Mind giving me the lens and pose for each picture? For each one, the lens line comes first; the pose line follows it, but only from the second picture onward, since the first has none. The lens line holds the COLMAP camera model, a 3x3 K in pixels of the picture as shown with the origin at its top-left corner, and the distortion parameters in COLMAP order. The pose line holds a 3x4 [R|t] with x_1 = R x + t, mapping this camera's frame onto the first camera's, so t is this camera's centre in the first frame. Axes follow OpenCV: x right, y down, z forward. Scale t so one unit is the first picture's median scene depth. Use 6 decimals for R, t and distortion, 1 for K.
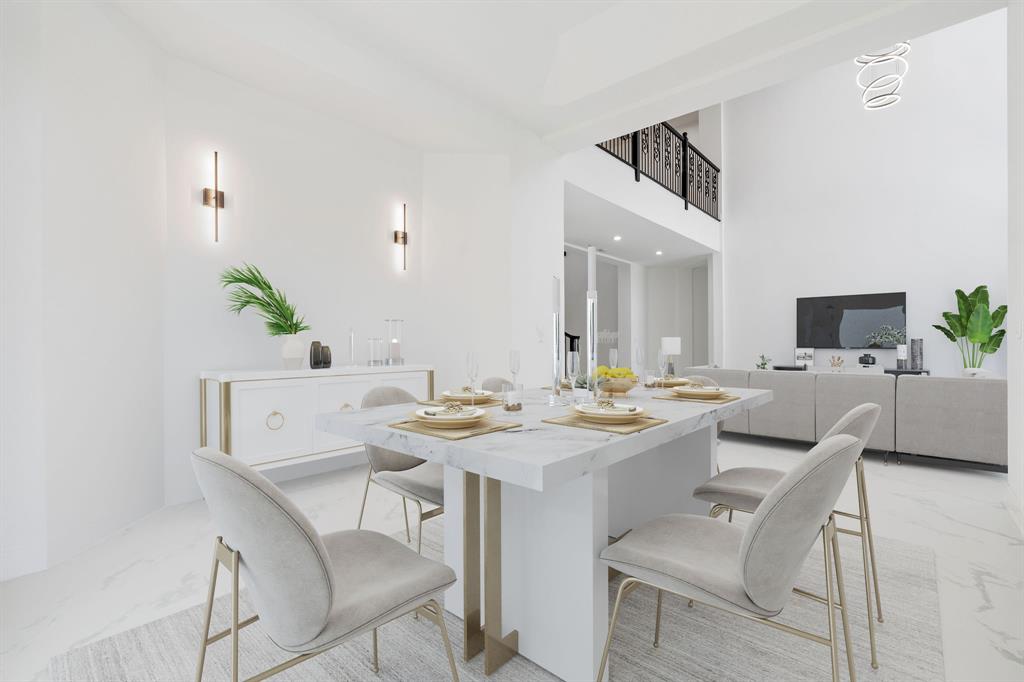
lens RADIAL K [[464.6, 0, 508.4], [0, 464.6, 341.4], [0, 0, 1]] dist [-0.002419, -0.000037]
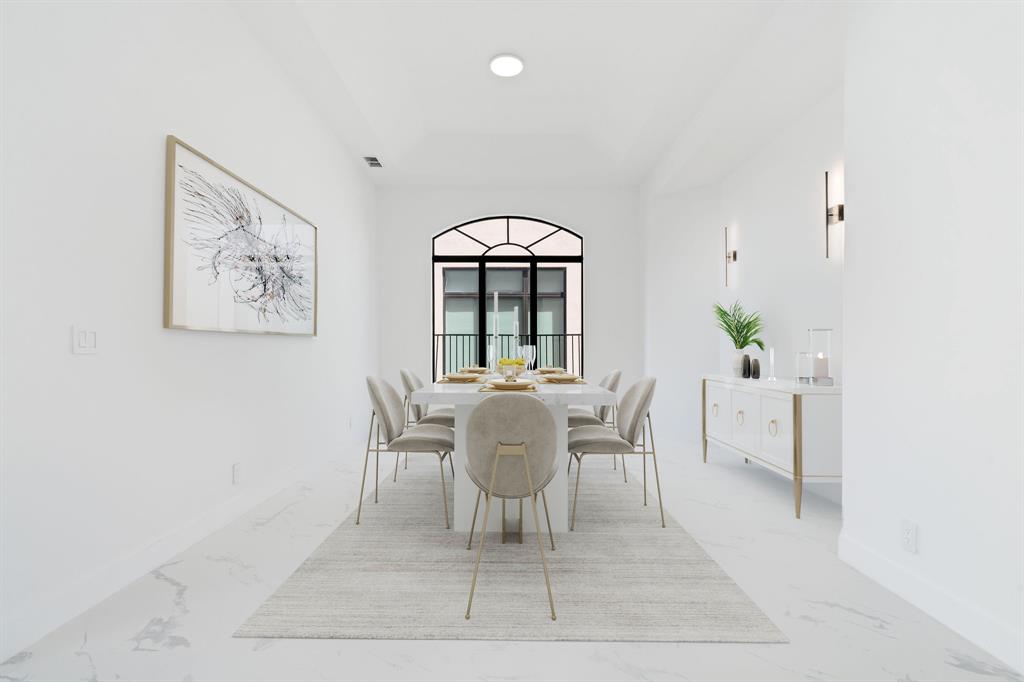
lens RADIAL K [[464.6, 0, 512.4], [0, 464.6, 344.9], [0, 0, 1]] dist [-0.002419, -0.000037]
pose [[-0.761099, 0.004876, -0.648617, 0.666362], [0.010107, 0.999939, -0.004342, -0.020271], [0.648557, -0.009861, -0.761102, 1.275037]]
